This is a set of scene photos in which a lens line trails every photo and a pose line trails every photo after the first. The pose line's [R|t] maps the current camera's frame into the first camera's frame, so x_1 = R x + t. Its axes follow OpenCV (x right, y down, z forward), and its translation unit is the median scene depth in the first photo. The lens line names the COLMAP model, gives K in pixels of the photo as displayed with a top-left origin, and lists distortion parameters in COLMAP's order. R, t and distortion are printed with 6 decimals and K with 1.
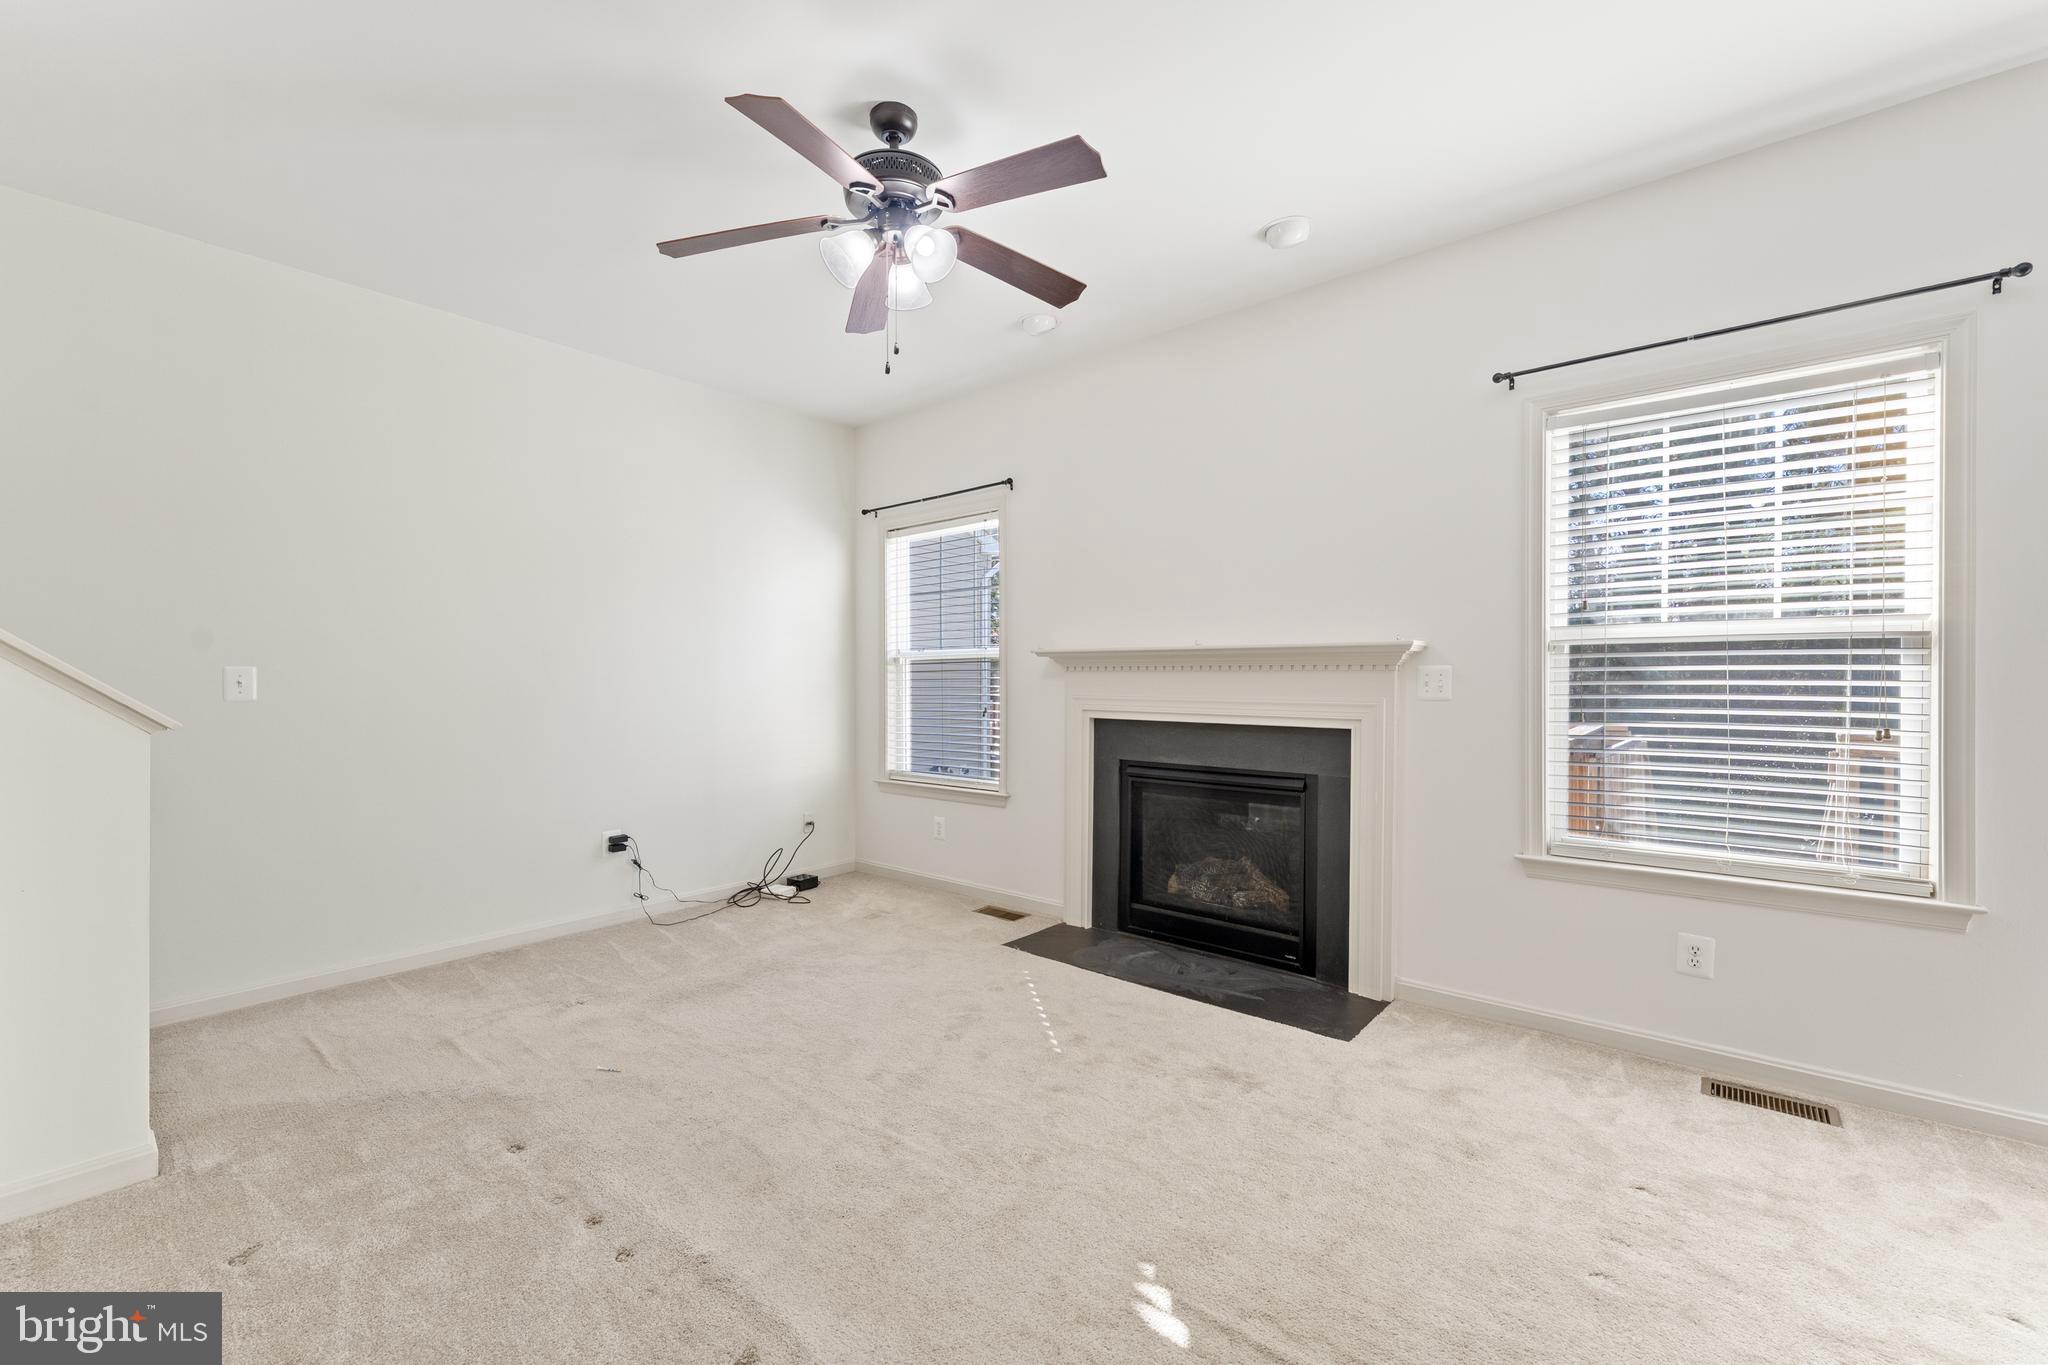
lens RADIAL K [[819.7, 0, 1024.0], [0, 819.7, 682.5], [0, 0, 1]] dist [-0.000693, 0.000044]
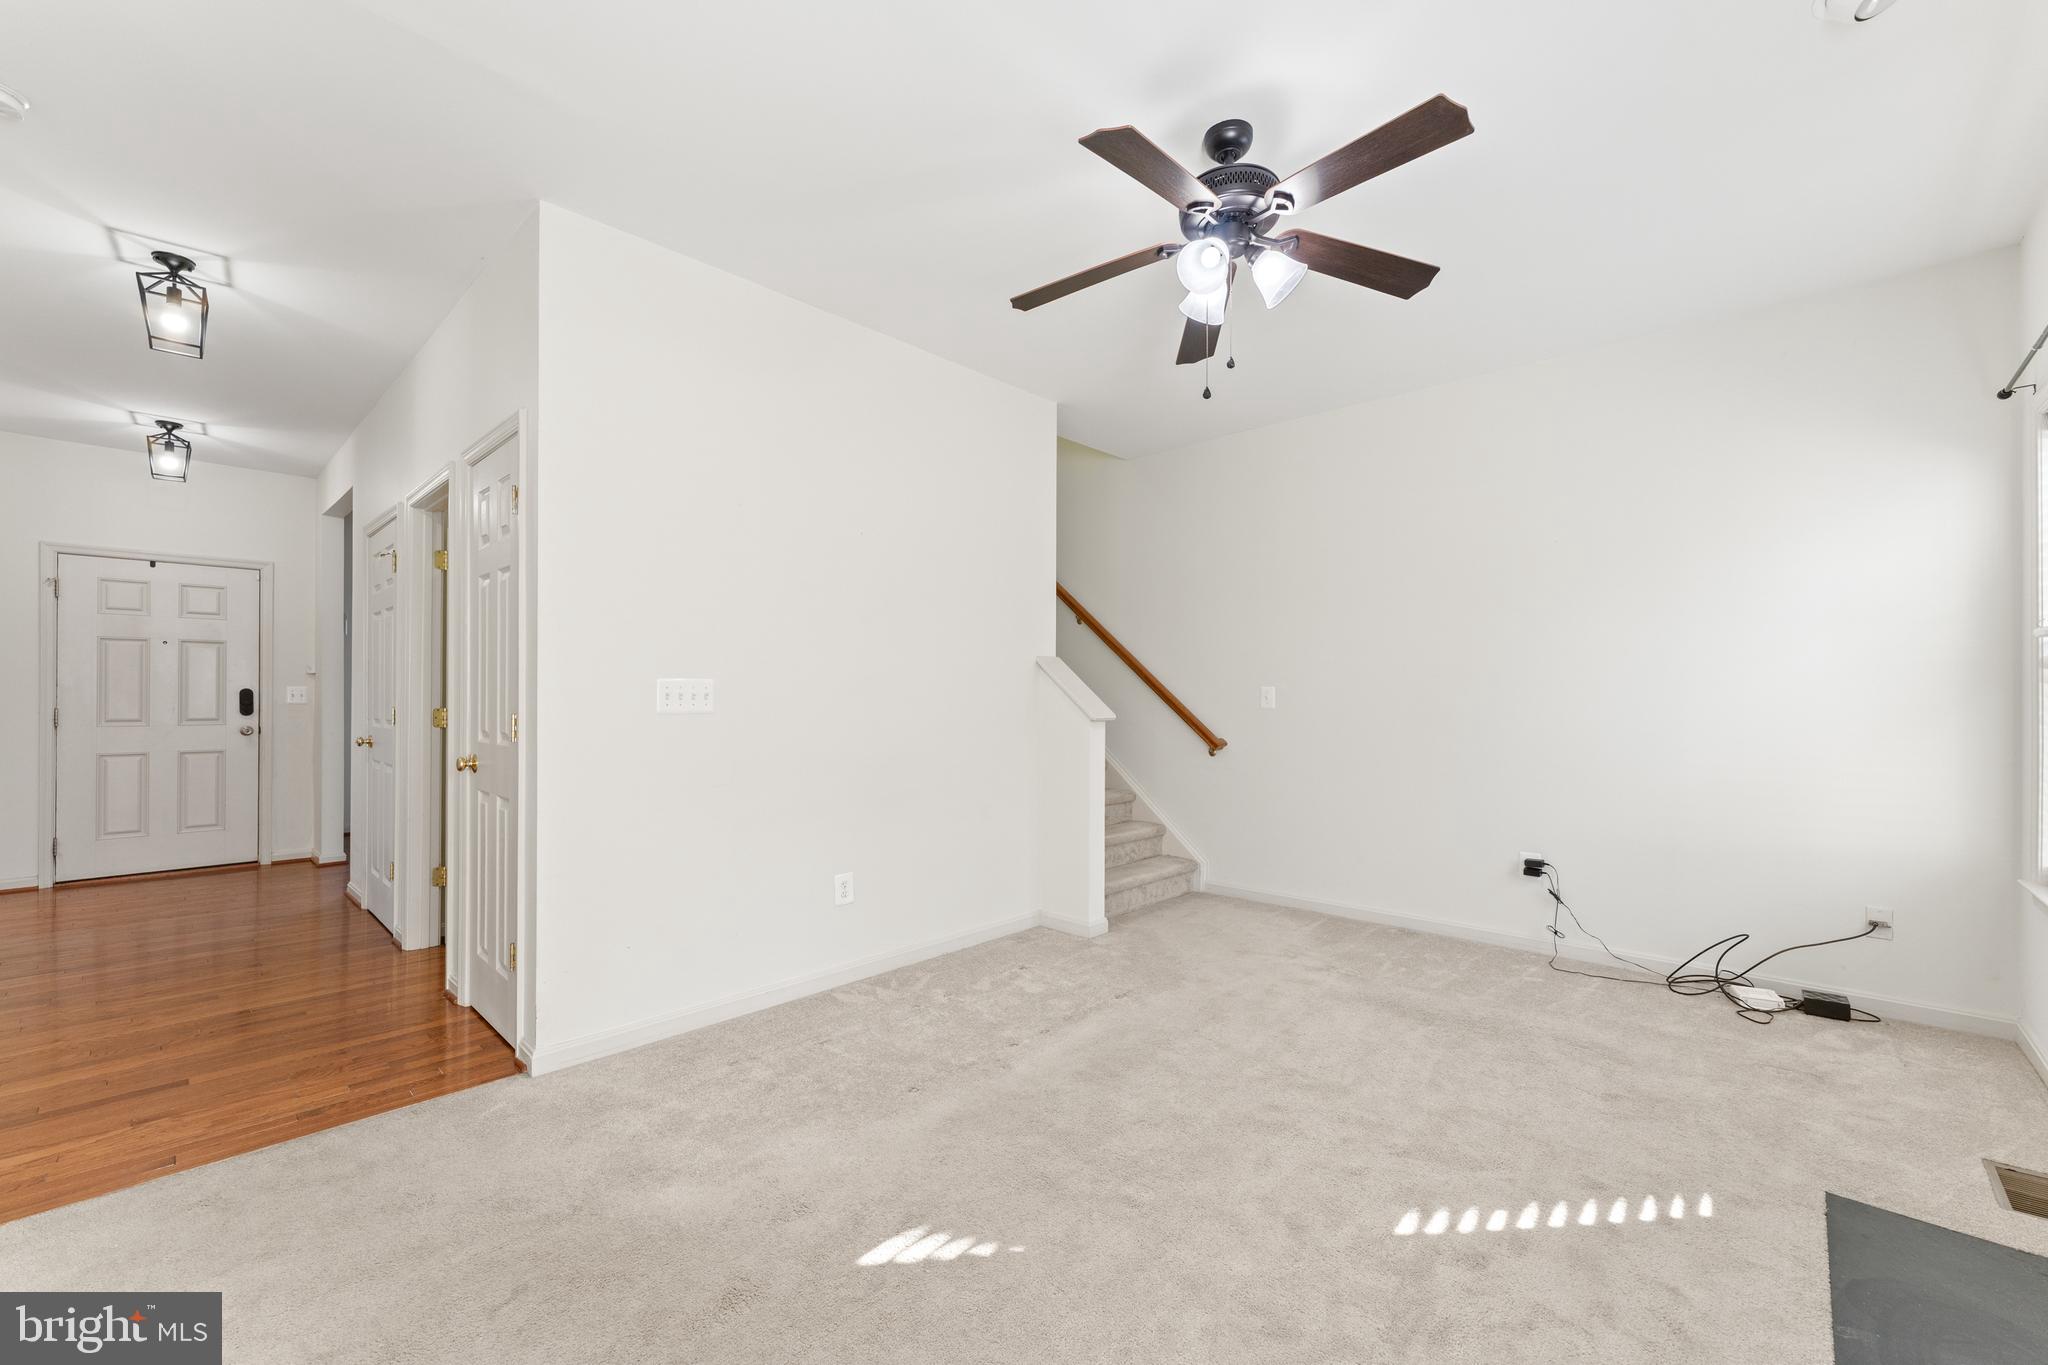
lens RADIAL K [[828.2, 0, 1024.0], [0, 828.2, 735.8], [0, 0, 1]] dist [-0.000849, -0.000127]
pose [[-0.061318, 0.048474, -0.996940, 0.589767], [-0.000694, 0.998818, 0.048608, -0.001569], [0.998118, 0.003673, -0.061212, 0.575412]]
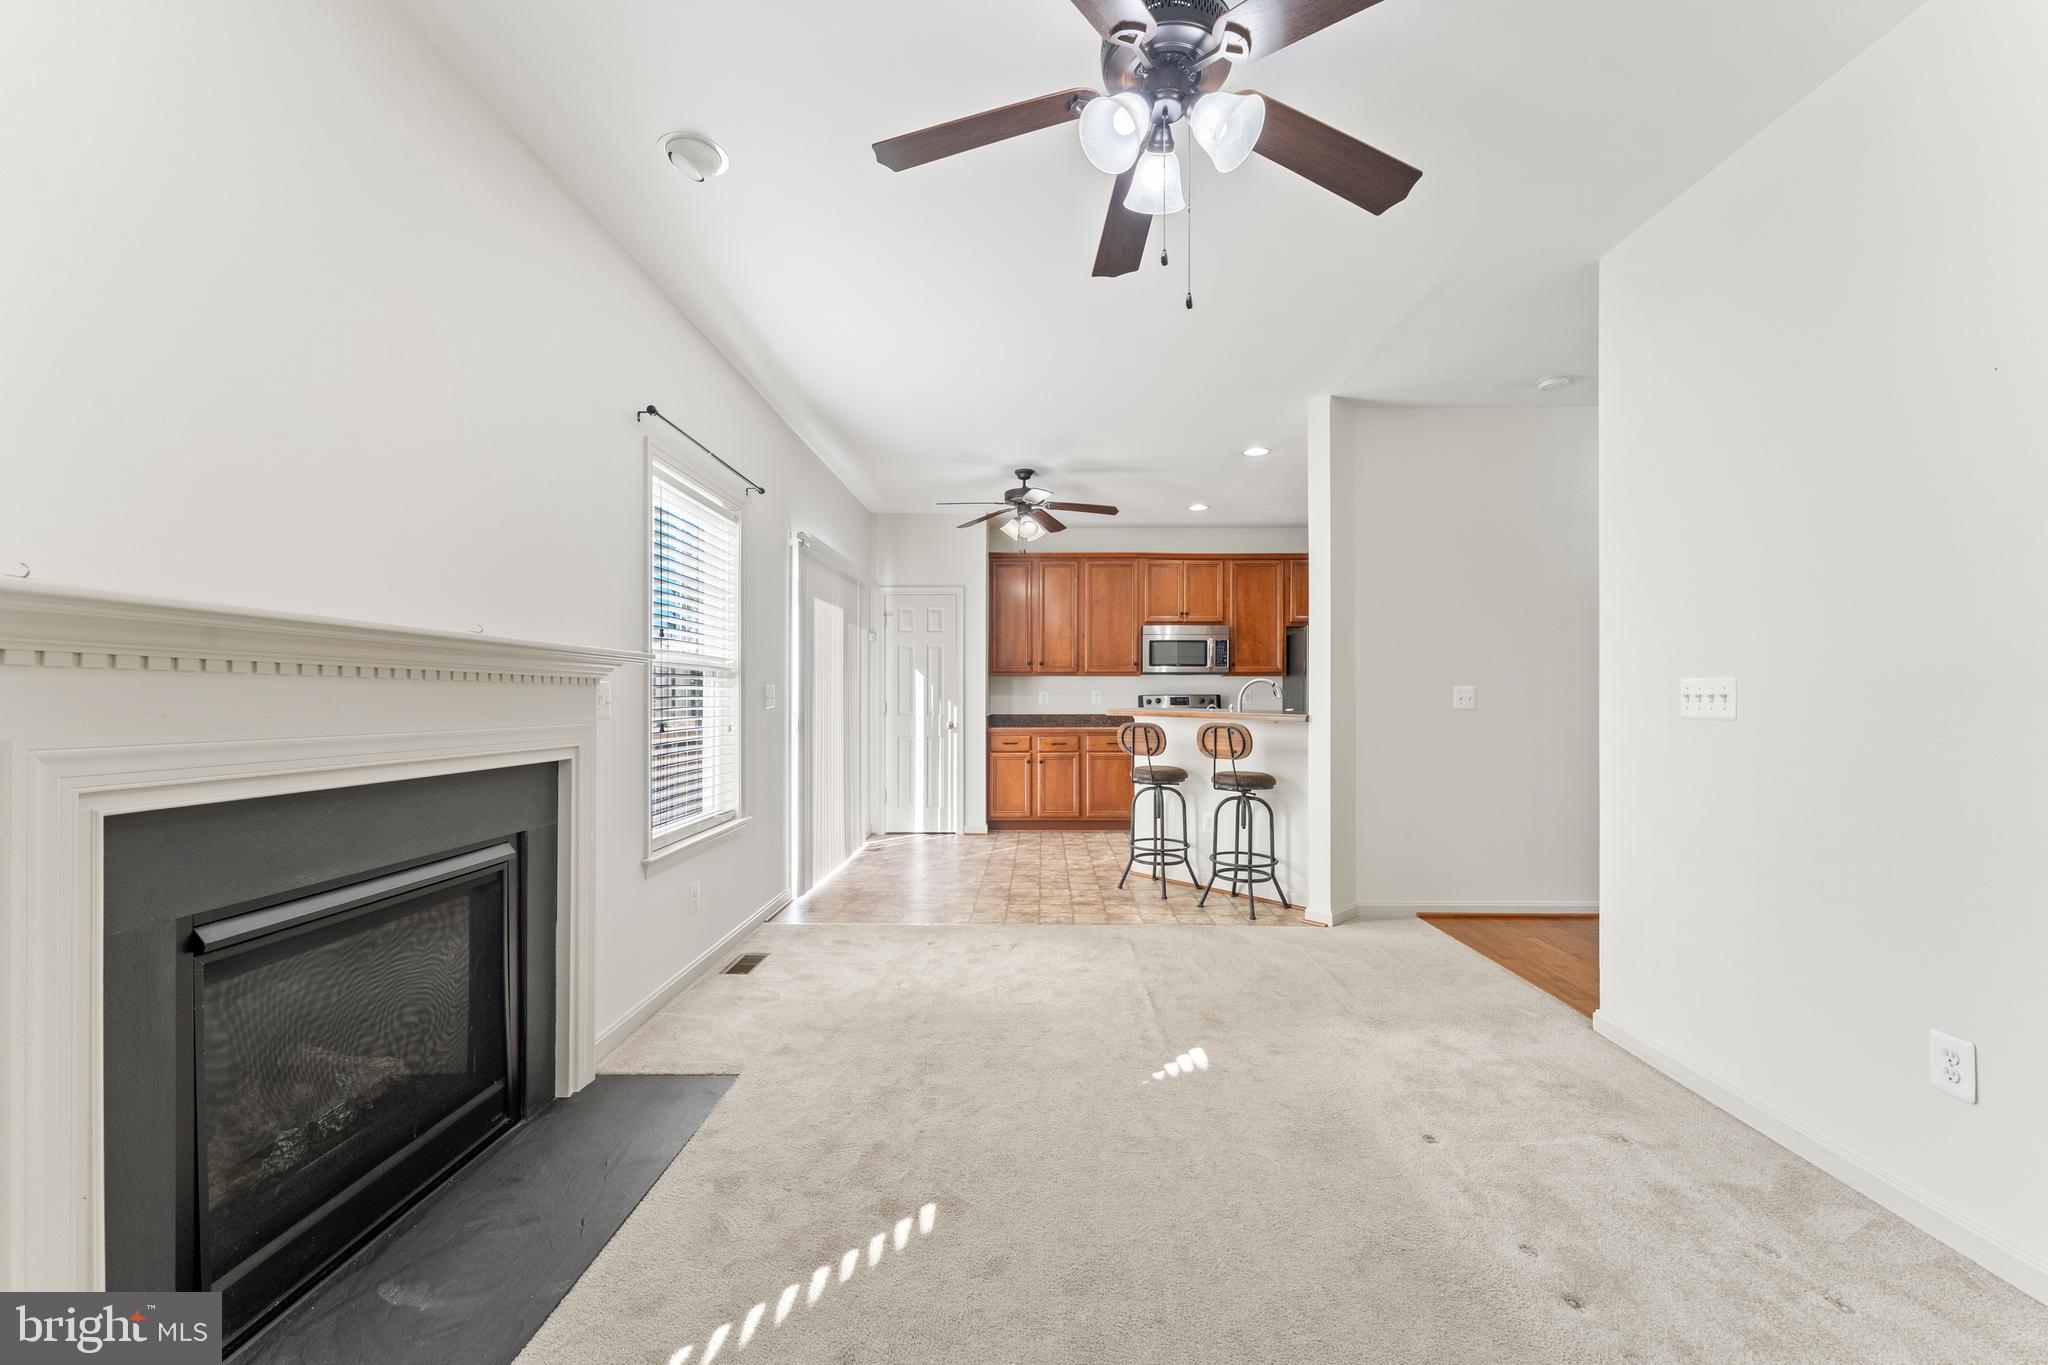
lens RADIAL K [[821.6, 0, 1018.3], [0, 821.6, 684.4], [0, 0, 1]] dist [-0.000320, -0.000194]
pose [[-0.615378, 0.008885, 0.788182, -0.469979], [0.000300, 0.999939, -0.011038, -0.005254], [-0.788232, -0.006556, -0.615343, 1.109112]]
